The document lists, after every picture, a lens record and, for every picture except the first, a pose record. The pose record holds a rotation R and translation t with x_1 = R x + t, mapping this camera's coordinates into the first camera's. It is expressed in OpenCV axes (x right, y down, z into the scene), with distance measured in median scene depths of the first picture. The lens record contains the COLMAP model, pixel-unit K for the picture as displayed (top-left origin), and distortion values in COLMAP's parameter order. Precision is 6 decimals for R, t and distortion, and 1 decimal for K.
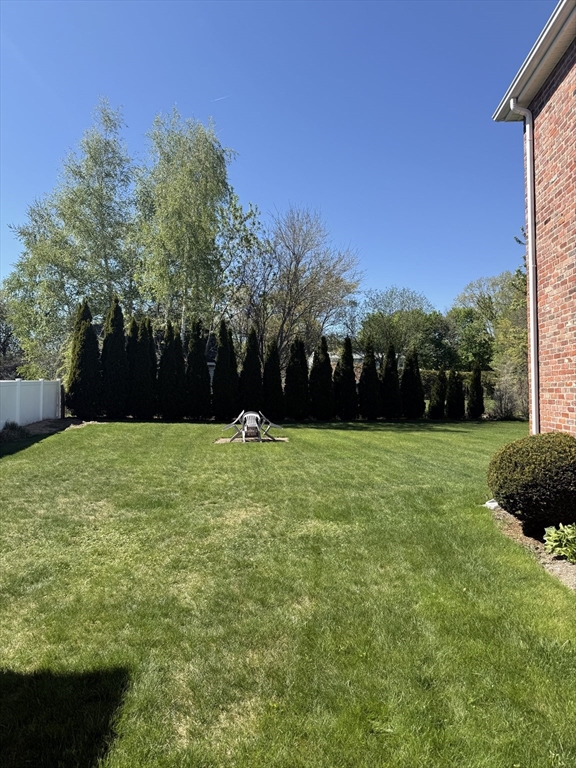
lens RADIAL K [[537.7, 0, 288.0], [0, 537.7, 384.0], [0, 0, 1]] dist [0.116359, -0.167082]
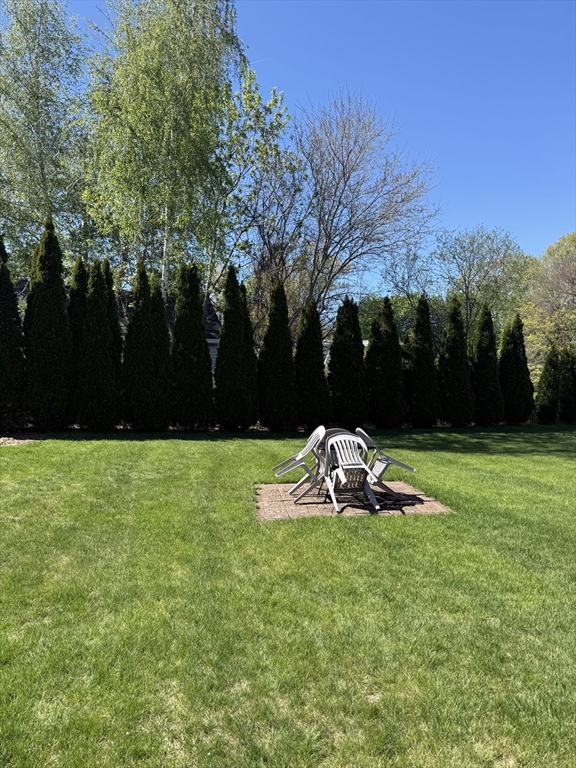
lens RADIAL K [[537.7, 0, 288.0], [0, 537.7, 384.0], [0, 0, 1]] dist [0.116359, -0.167082]
pose [[0.998622, -0.003760, 0.052349, -0.092259], [0.003045, 0.999901, 0.013730, 0.006298], [-0.052395, -0.013552, 0.998534, 0.397010]]
